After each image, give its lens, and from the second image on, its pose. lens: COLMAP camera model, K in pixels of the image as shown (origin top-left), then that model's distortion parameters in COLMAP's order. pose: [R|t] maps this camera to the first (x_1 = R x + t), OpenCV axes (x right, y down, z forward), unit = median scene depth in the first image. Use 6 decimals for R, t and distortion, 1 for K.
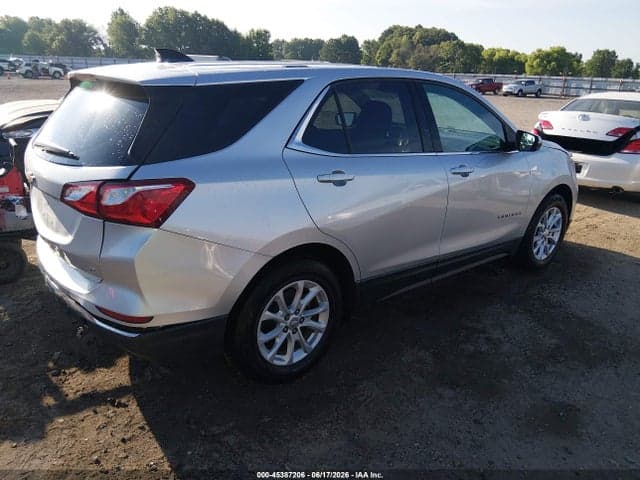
lens RADIAL K [[491.6, 0, 316.9], [0, 491.6, 240.3], [0, 0, 1]] dist [0.076552, -0.108798]
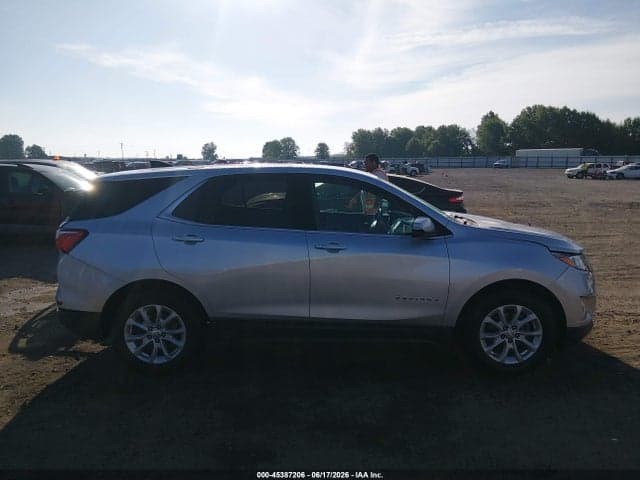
lens RADIAL K [[491.6, 0, 316.9], [0, 491.6, 240.3], [0, 0, 1]] dist [0.076552, -0.108798]
pose [[0.770127, 0.060690, -0.634997, 1.279207], [-0.174188, 0.977639, -0.117818, -0.015908], [0.613647, 0.201343, 0.763477, 0.115052]]
